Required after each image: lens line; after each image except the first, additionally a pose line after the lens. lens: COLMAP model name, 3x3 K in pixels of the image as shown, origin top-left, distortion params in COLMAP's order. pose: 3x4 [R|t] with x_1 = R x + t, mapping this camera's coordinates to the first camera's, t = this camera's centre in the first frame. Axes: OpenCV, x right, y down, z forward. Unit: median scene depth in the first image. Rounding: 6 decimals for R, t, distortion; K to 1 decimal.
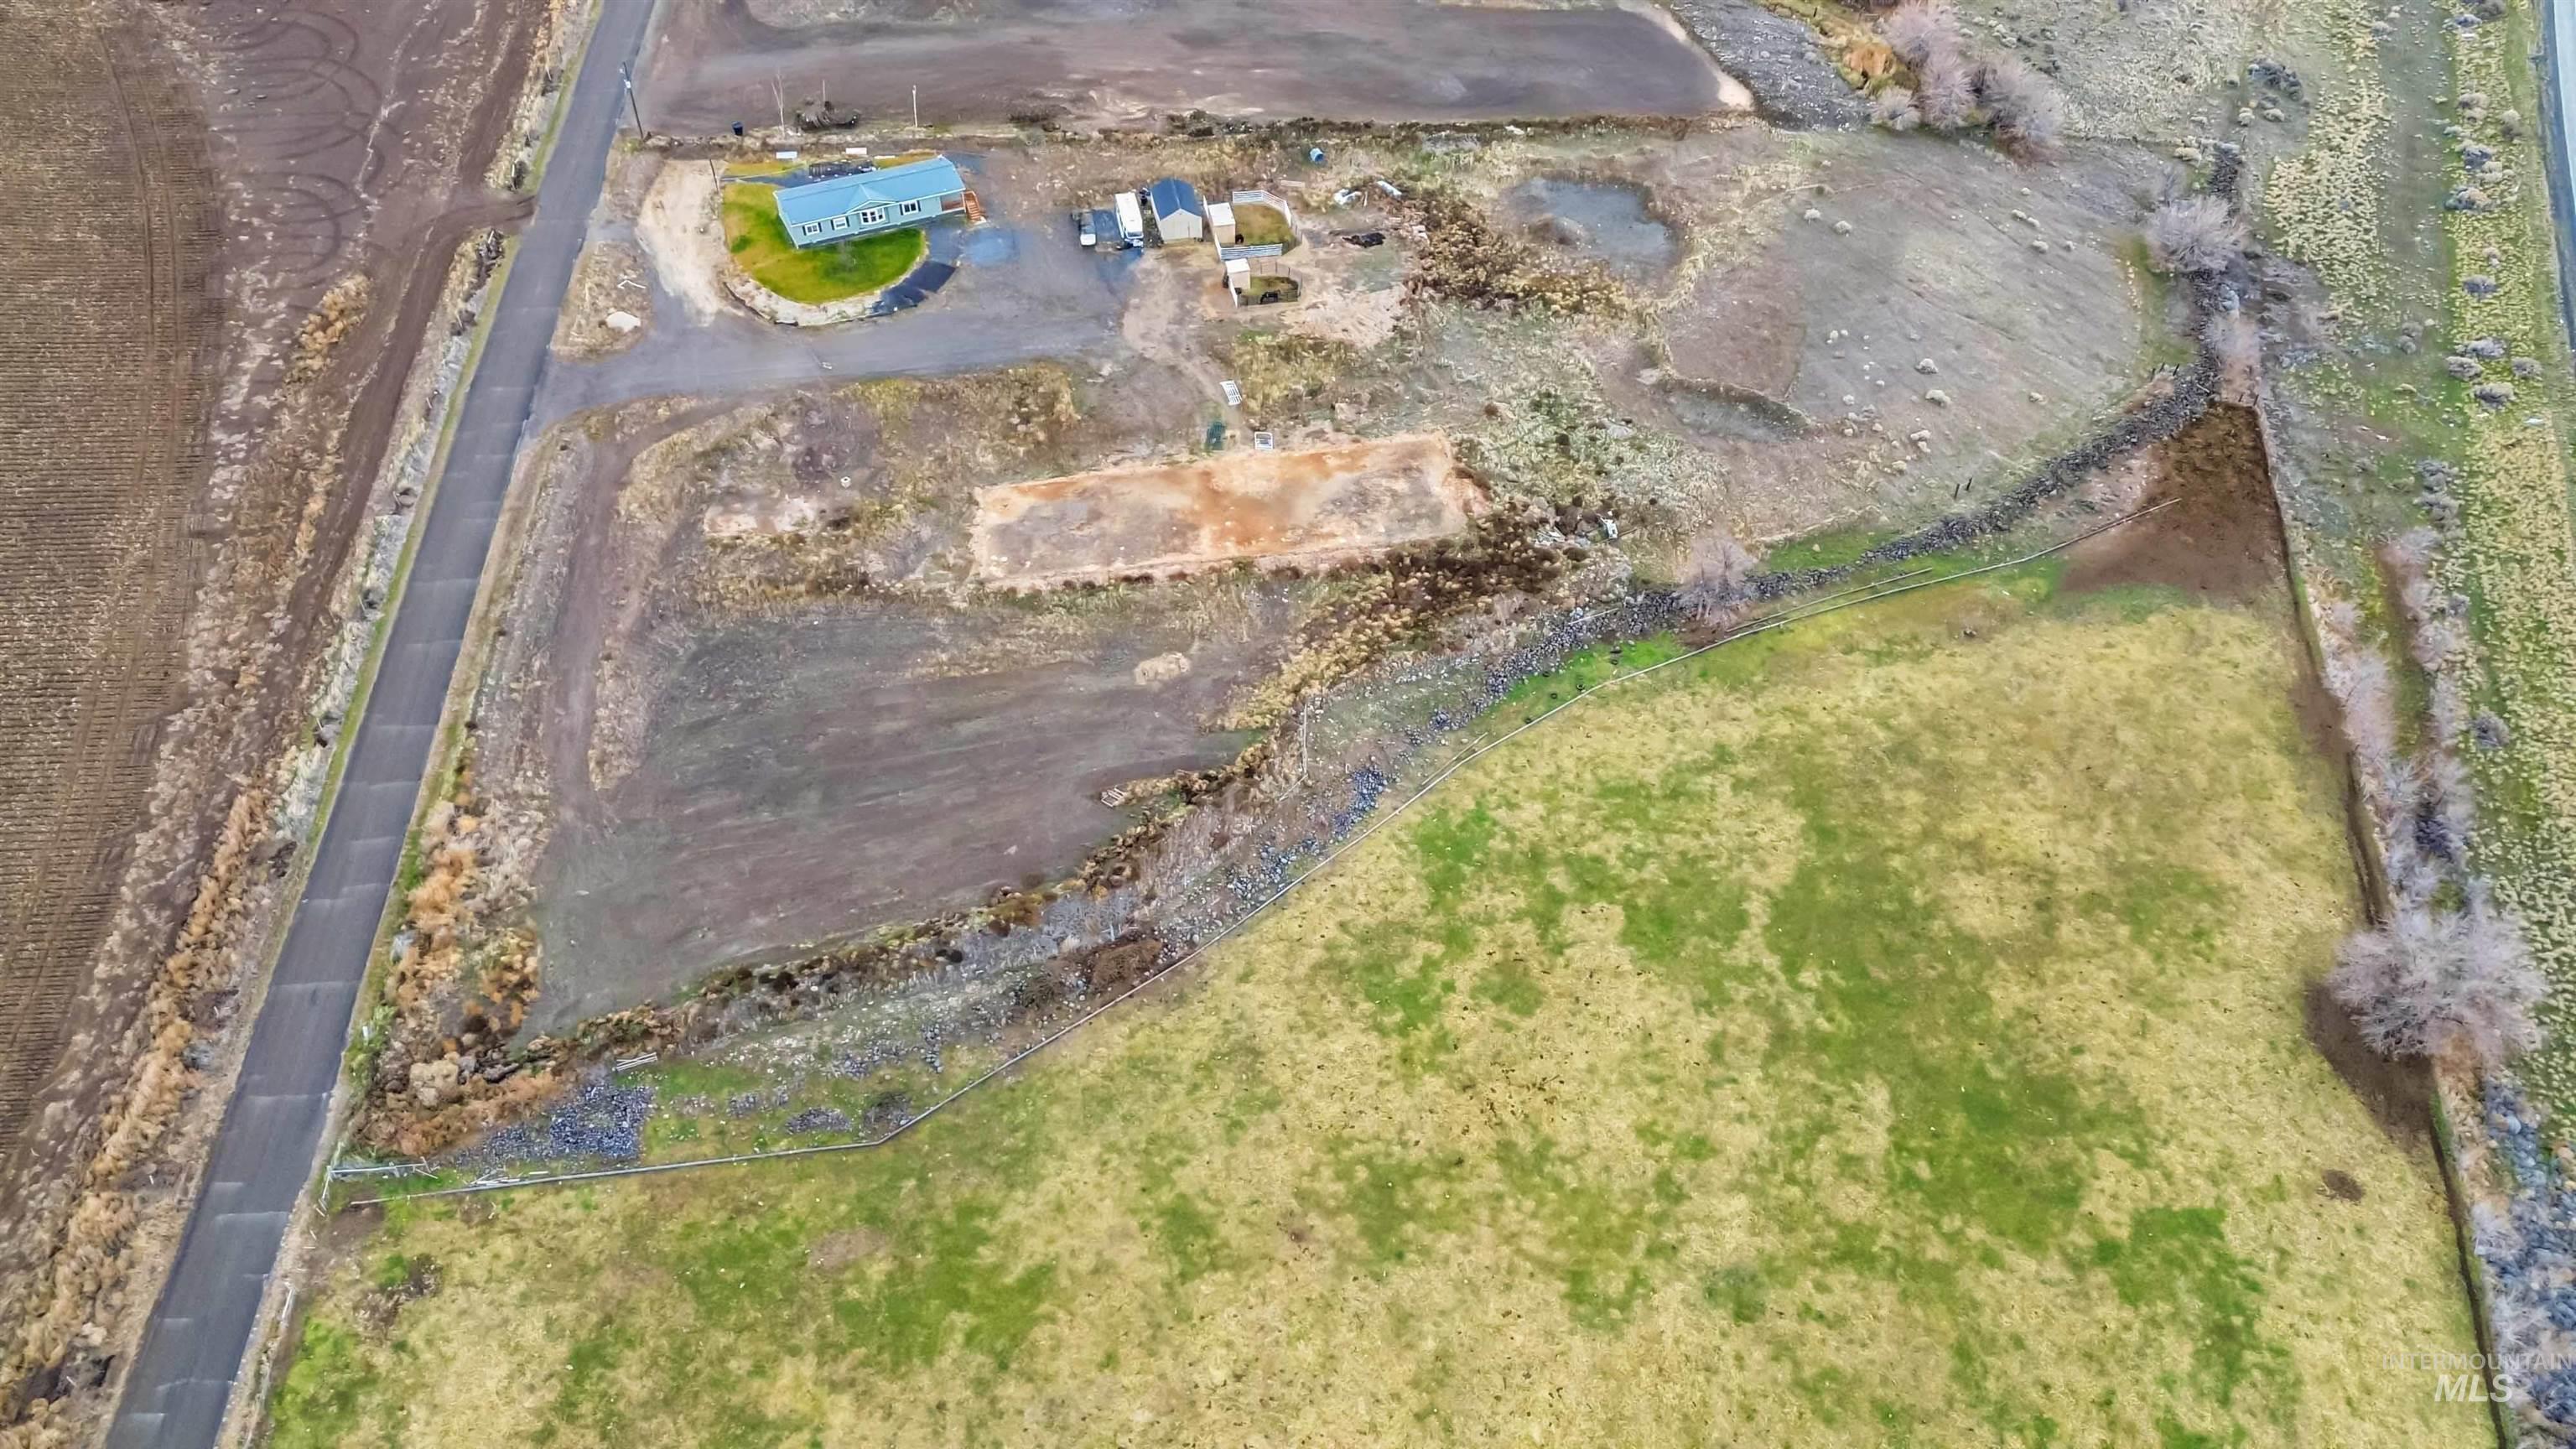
lens RADIAL K [[1733.0, 0, 1288.3], [0, 1733.0, 783.5], [0, 0, 1]] dist [0.071612, -0.056789]
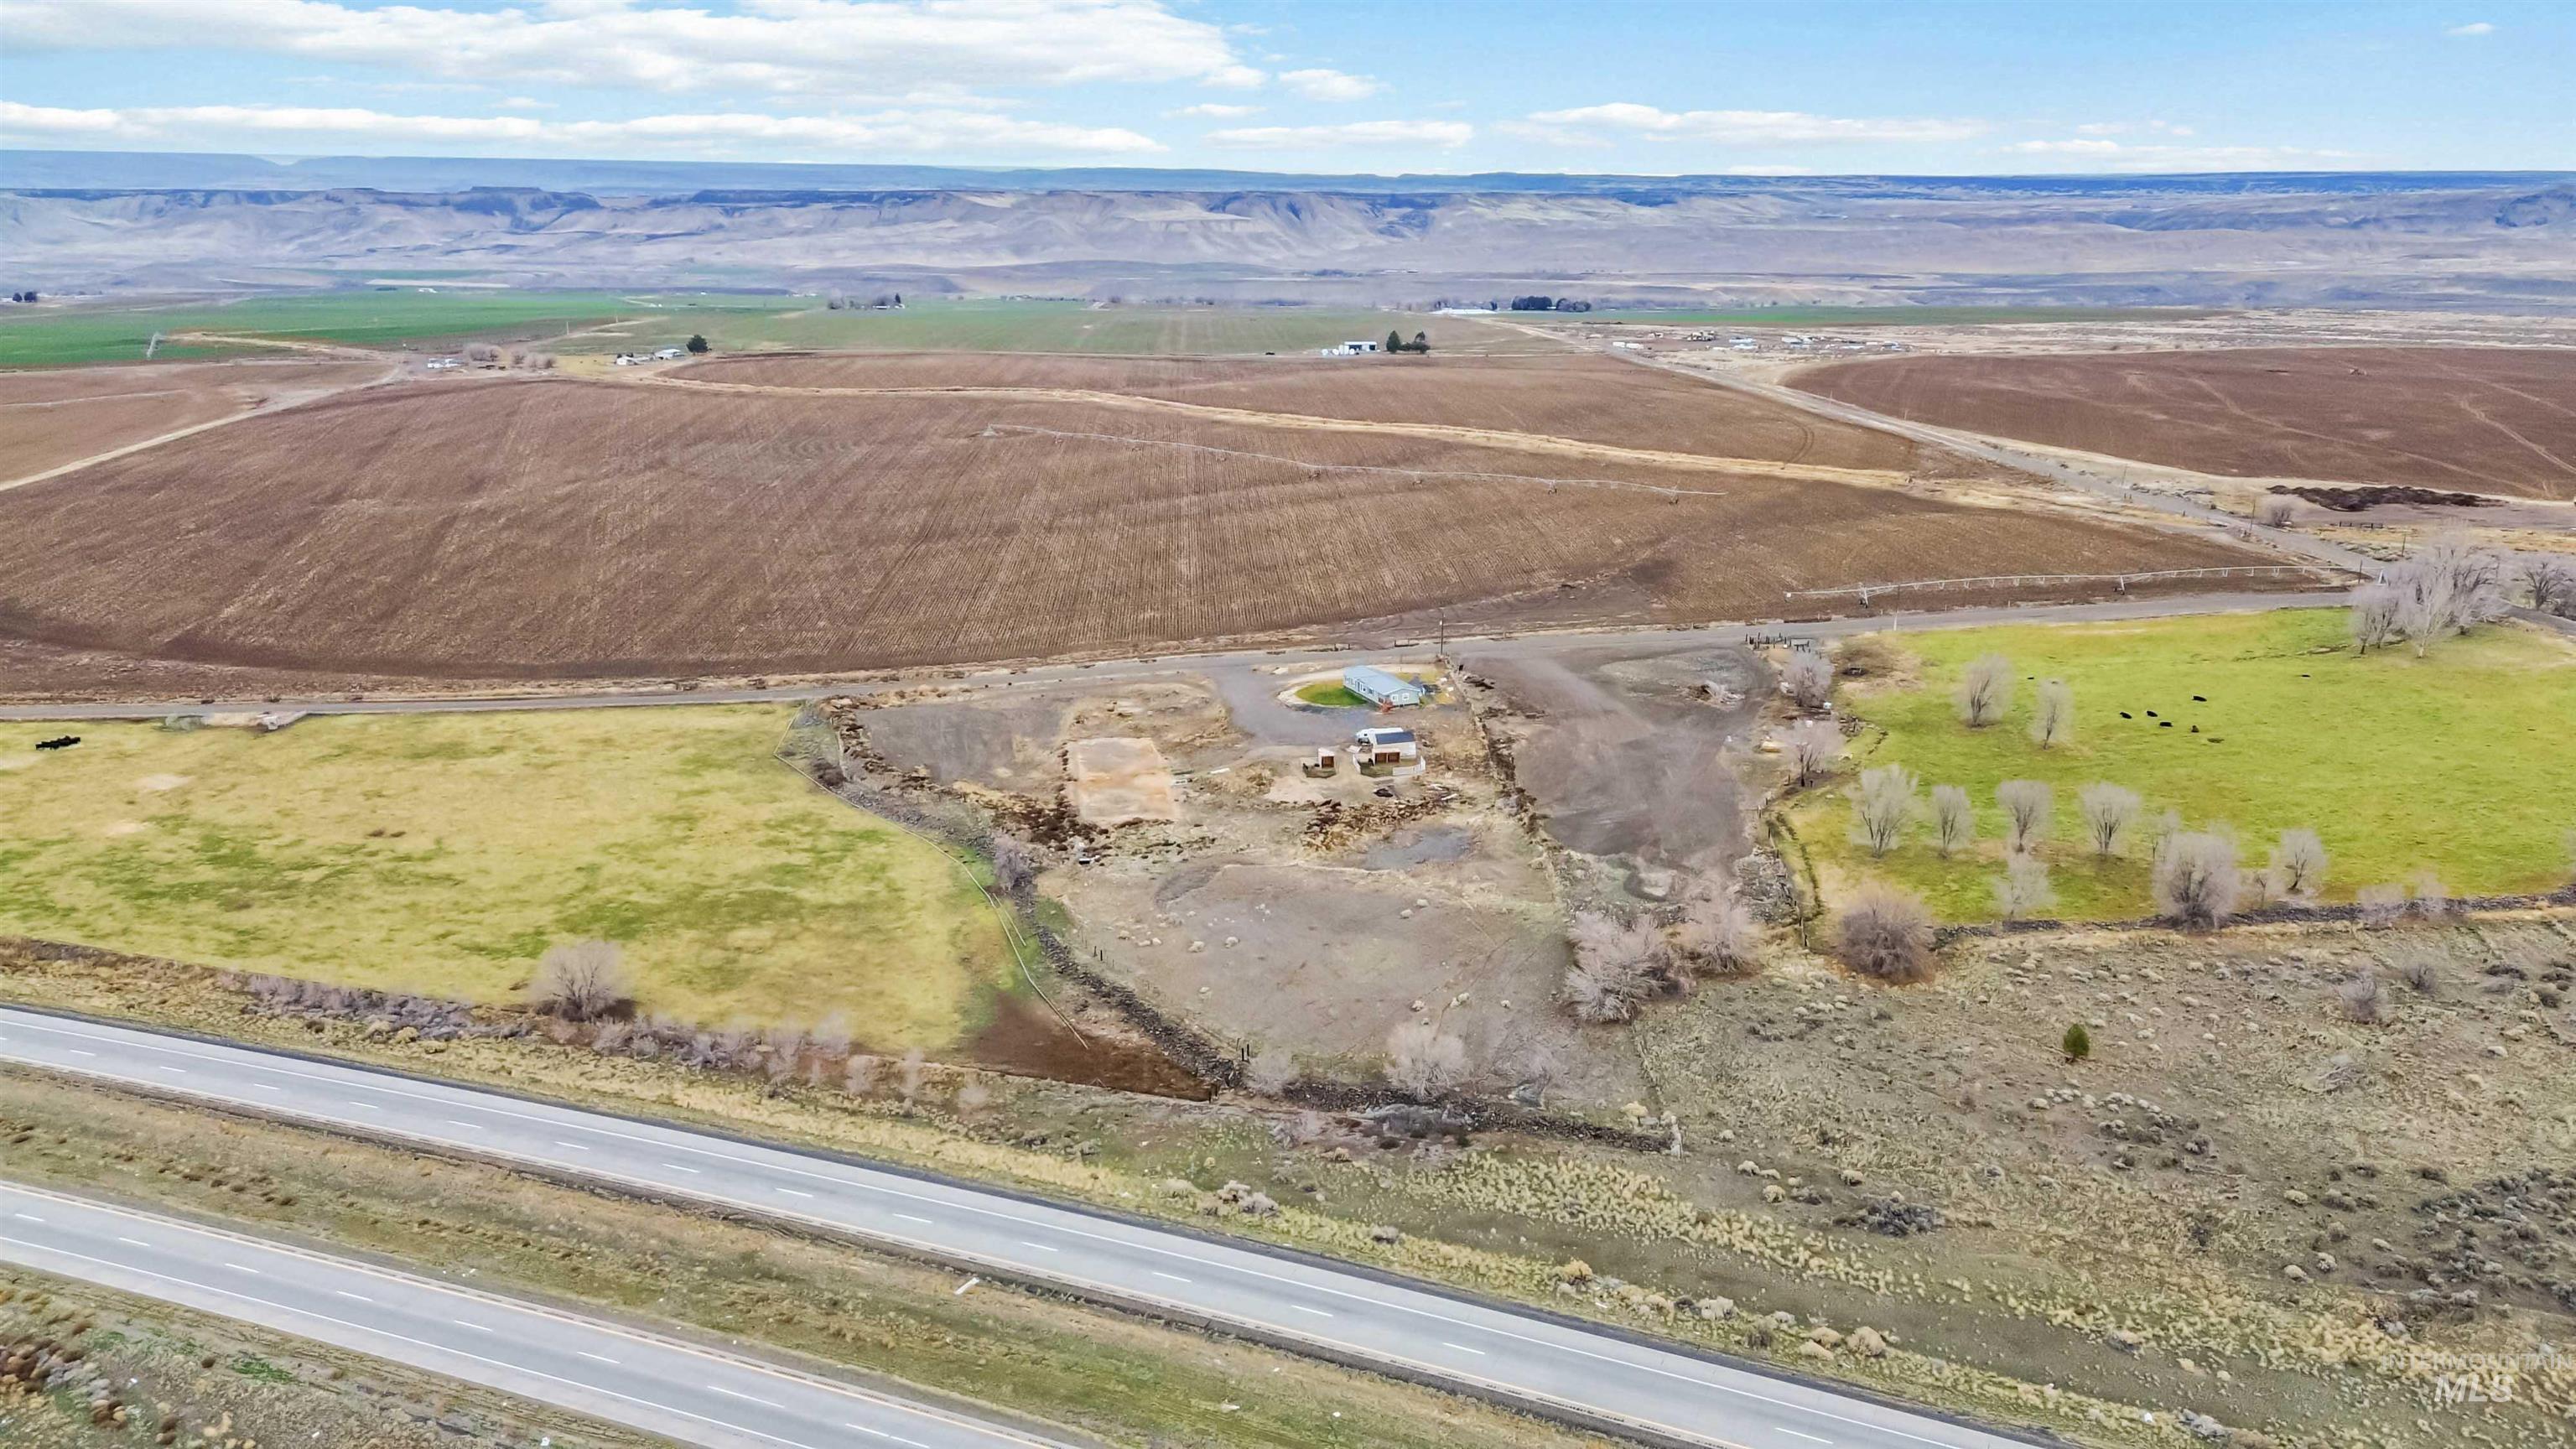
lens RADIAL K [[1801.9, 0, 1293.9], [0, 1801.9, 730.5], [0, 0, 1]] dist [0.085500, -0.079334]
pose [[-0.043527, 0.262882, -0.963846, 1.791739], [-0.723076, 0.657443, 0.211966, -0.733717], [0.689396, 0.706160, 0.161467, 0.793089]]
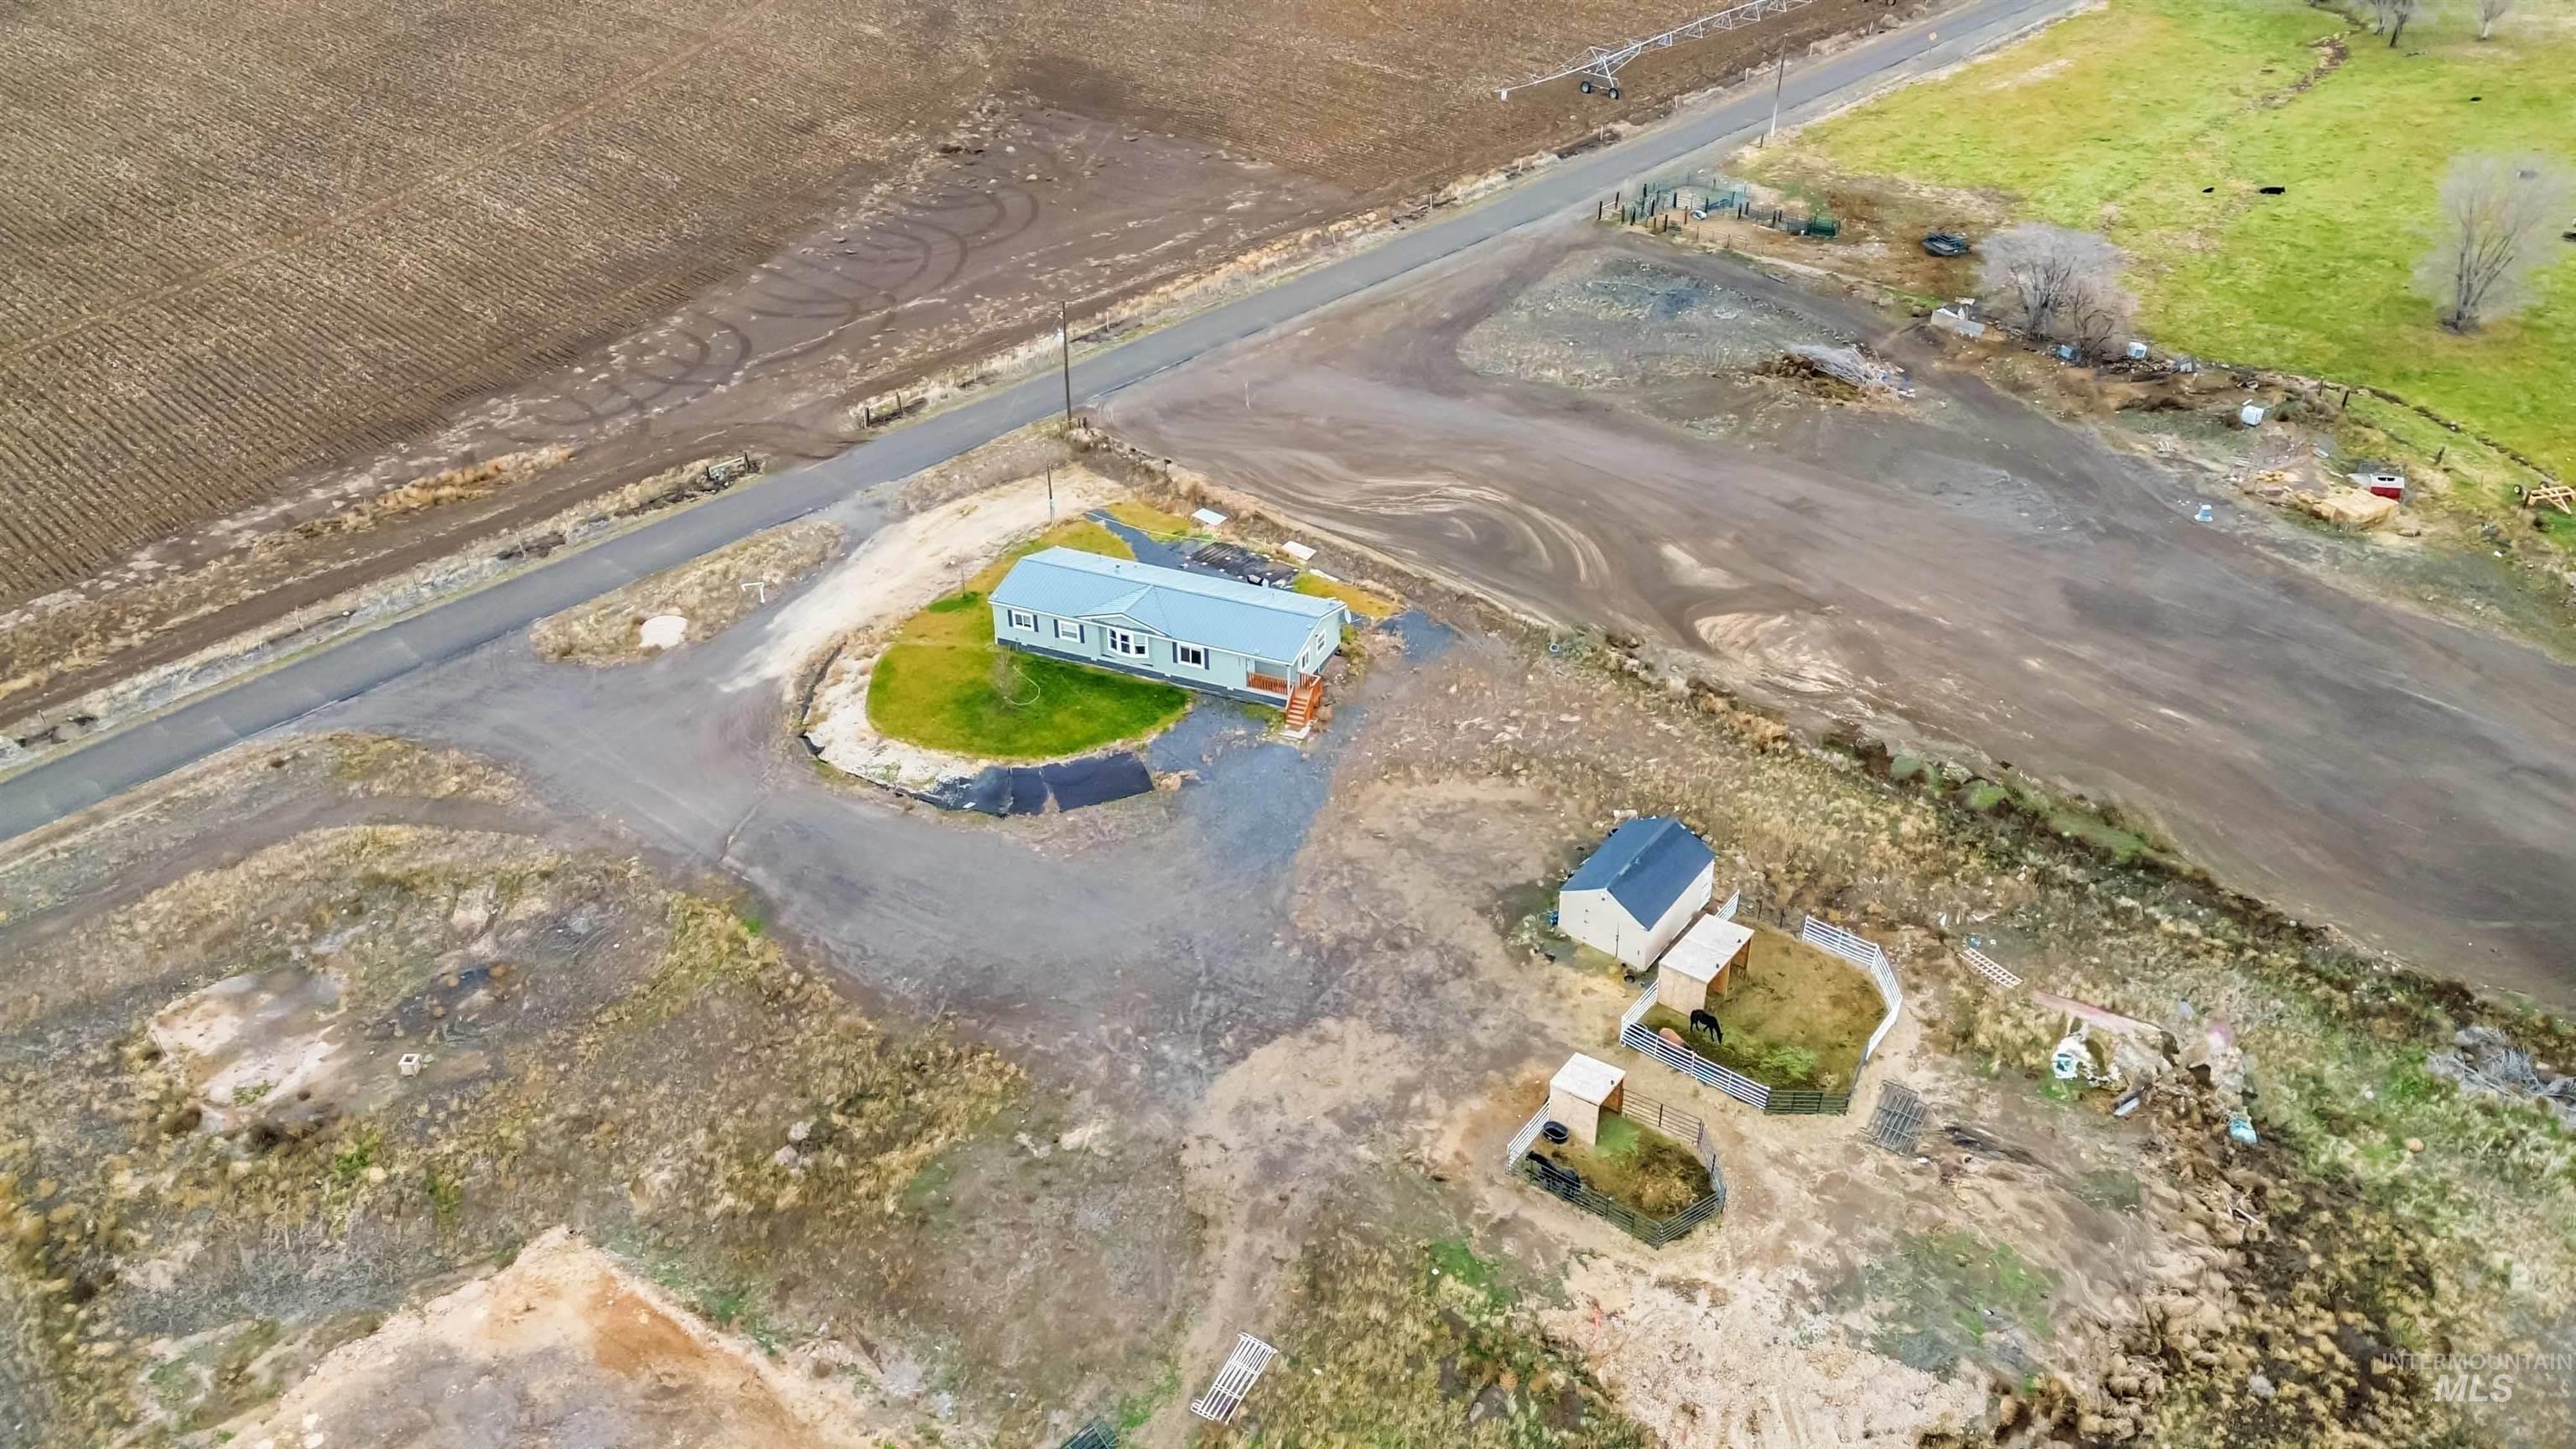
lens RADIAL K [[1801.9, 0, 1293.9], [0, 1801.9, 730.5], [0, 0, 1]] dist [0.085500, -0.079334]
pose [[0.658590, 0.386864, -0.645442, 0.177527], [-0.542103, 0.838800, -0.050388, -0.349780], [0.521903, 0.383081, 0.762146, 0.724419]]
